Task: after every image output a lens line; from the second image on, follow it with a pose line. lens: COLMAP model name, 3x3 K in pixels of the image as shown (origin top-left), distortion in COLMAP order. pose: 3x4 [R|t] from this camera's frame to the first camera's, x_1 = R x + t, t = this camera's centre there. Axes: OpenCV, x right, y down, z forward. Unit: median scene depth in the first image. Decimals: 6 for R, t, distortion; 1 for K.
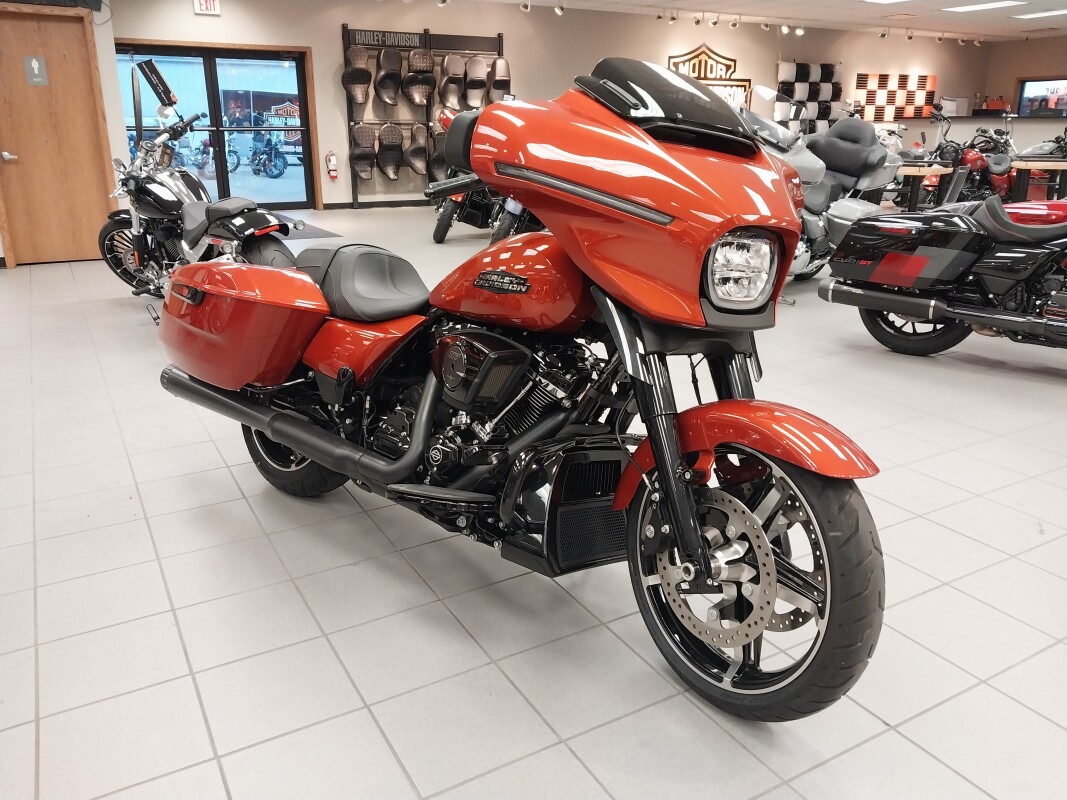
lens RADIAL K [[829.9, 0, 548.3], [0, 829.9, 398.0], [0, 0, 1]] dist [0.037458, -0.044637]
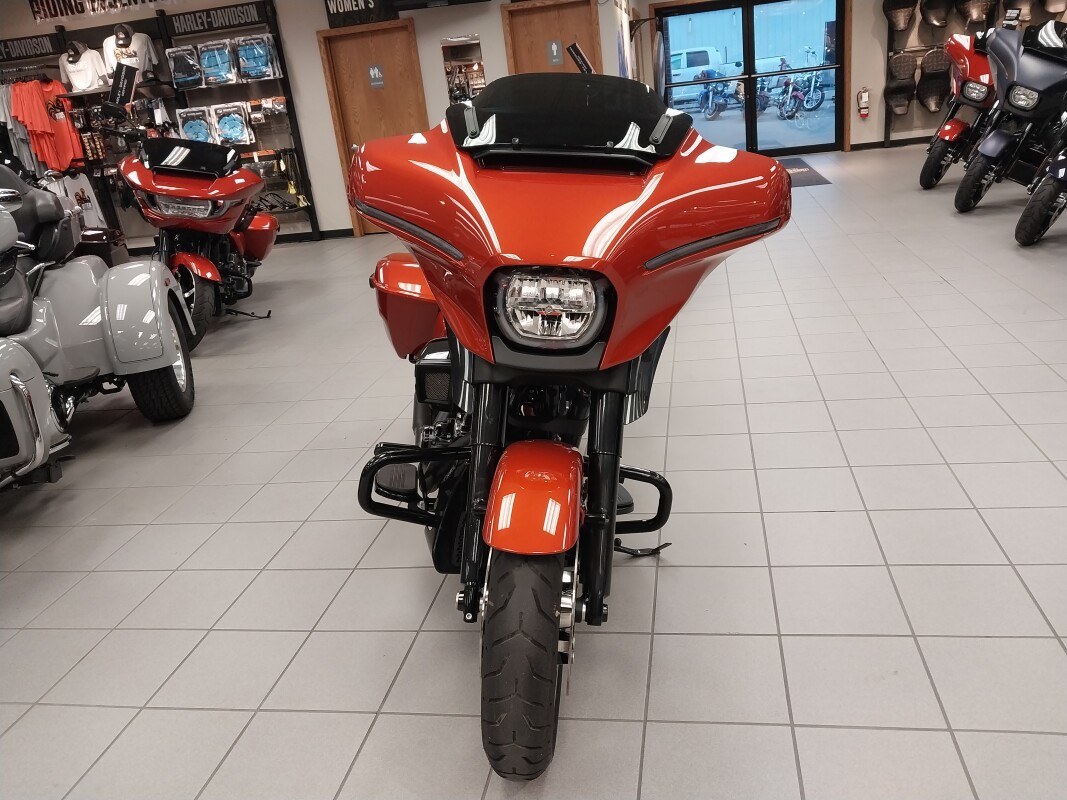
lens RADIAL K [[829.9, 0, 548.3], [0, 829.9, 398.0], [0, 0, 1]] dist [0.037458, -0.044637]
pose [[0.762737, 0.139033, -0.631586, 0.110074], [-0.090288, 0.989946, 0.108882, -0.020342], [0.640375, -0.026024, 0.767622, 0.042333]]
